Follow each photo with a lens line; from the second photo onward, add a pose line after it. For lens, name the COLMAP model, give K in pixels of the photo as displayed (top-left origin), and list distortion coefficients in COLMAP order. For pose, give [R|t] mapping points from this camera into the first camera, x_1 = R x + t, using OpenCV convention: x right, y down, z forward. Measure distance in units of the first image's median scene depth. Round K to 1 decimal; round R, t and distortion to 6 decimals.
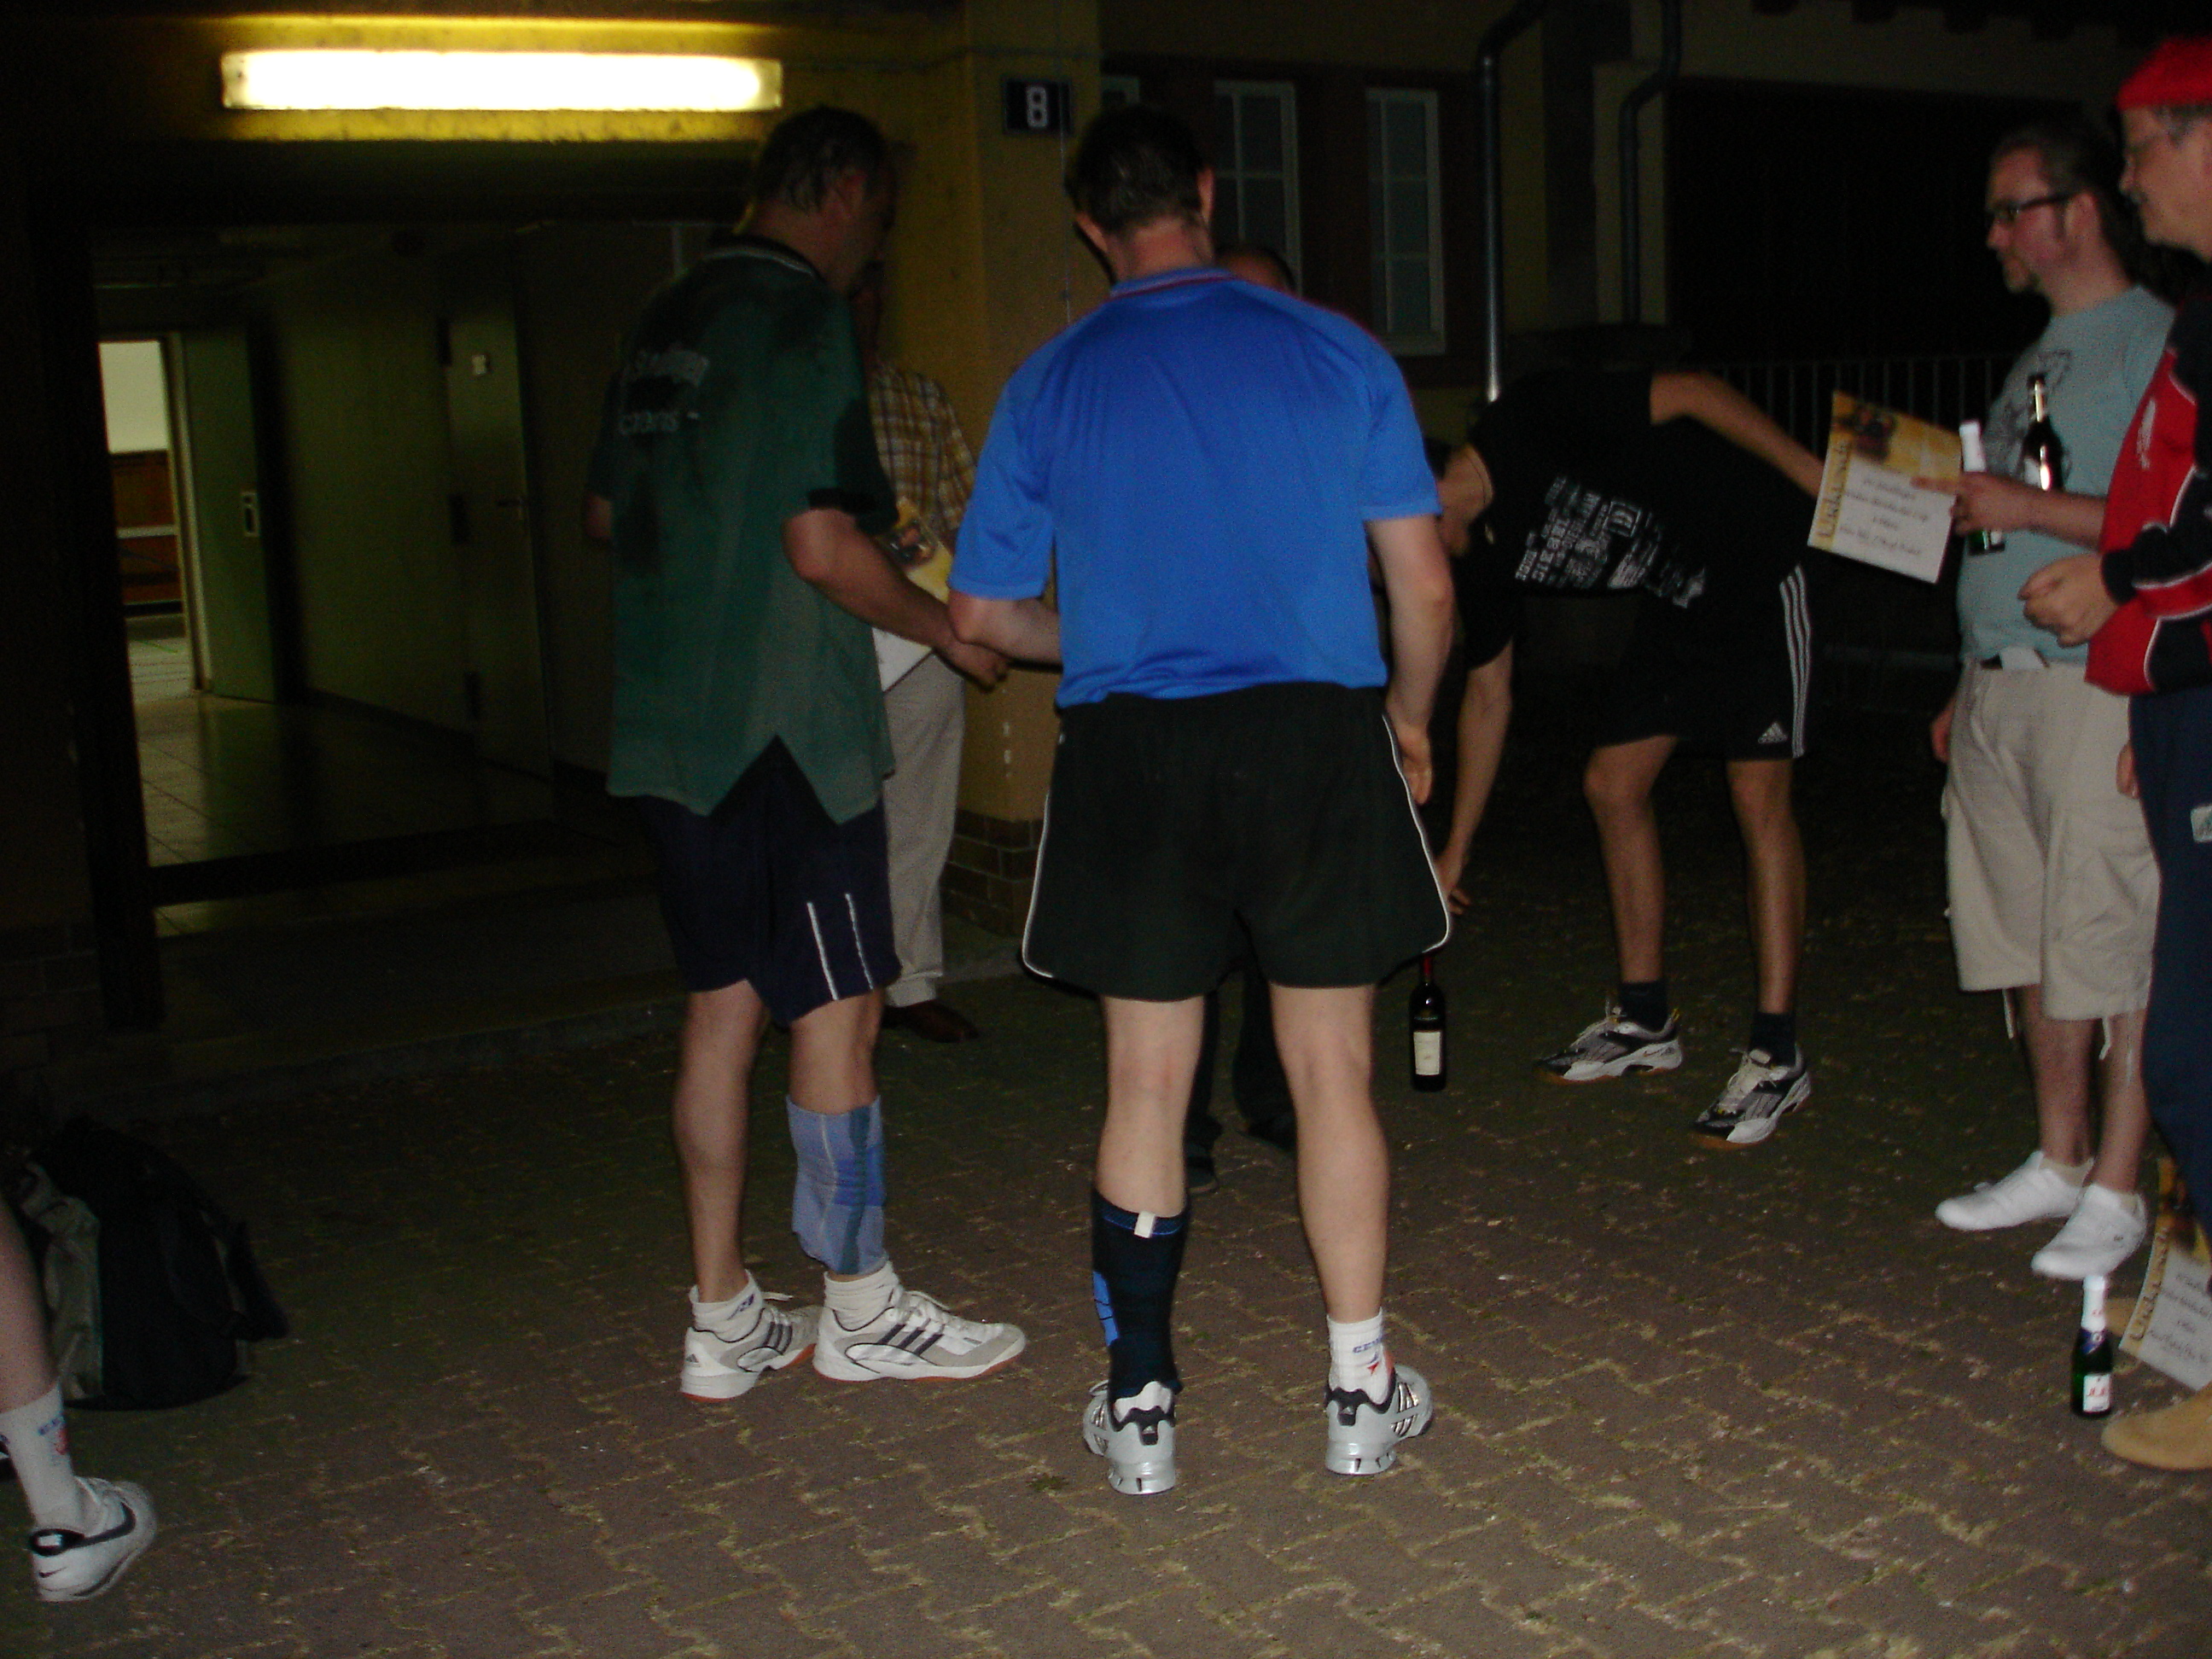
lens RADIAL K [[2574.2, 0, 1106.0], [0, 2574.2, 829.5], [0, 0, 1]] dist [-0.055991, -0.156117]
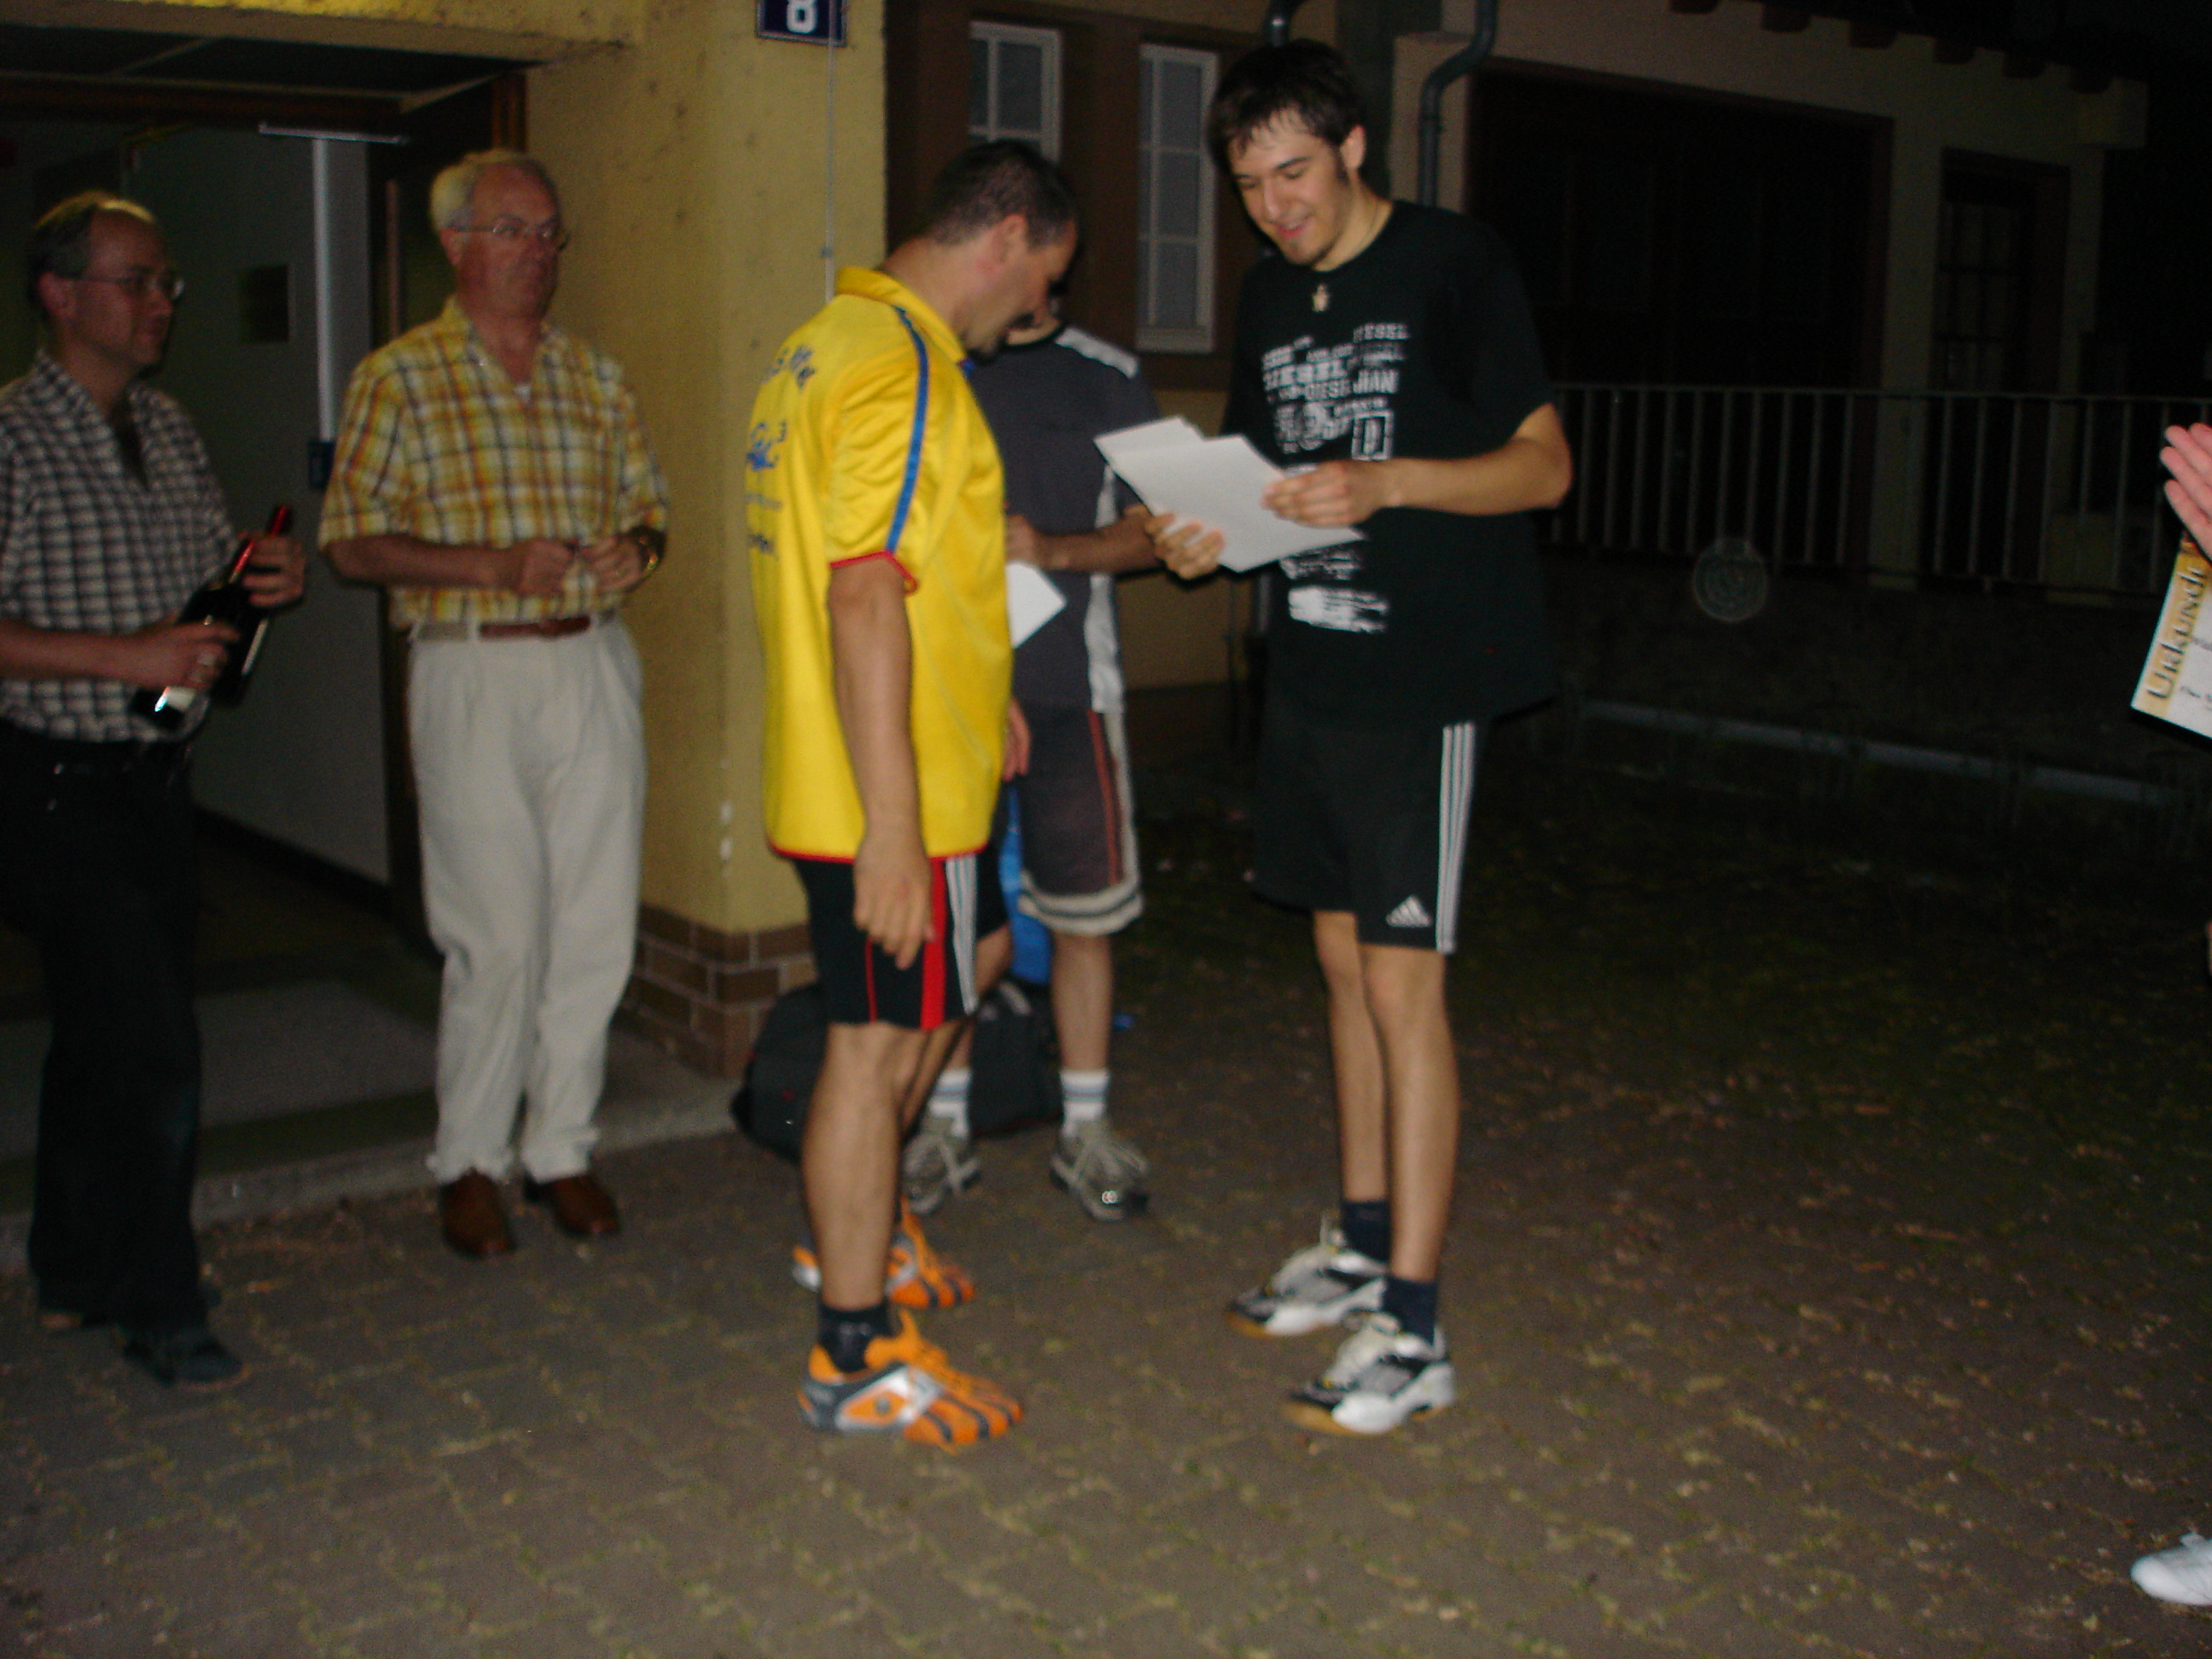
lens RADIAL K [[2574.2, 0, 1106.0], [0, 2574.2, 829.5], [0, 0, 1]] dist [-0.055991, -0.156117]
pose [[0.990307, 0.034501, 0.134542, -0.036295], [-0.035348, 0.999367, 0.003914, -0.051119], [-0.134322, -0.008632, 0.990900, 0.275958]]
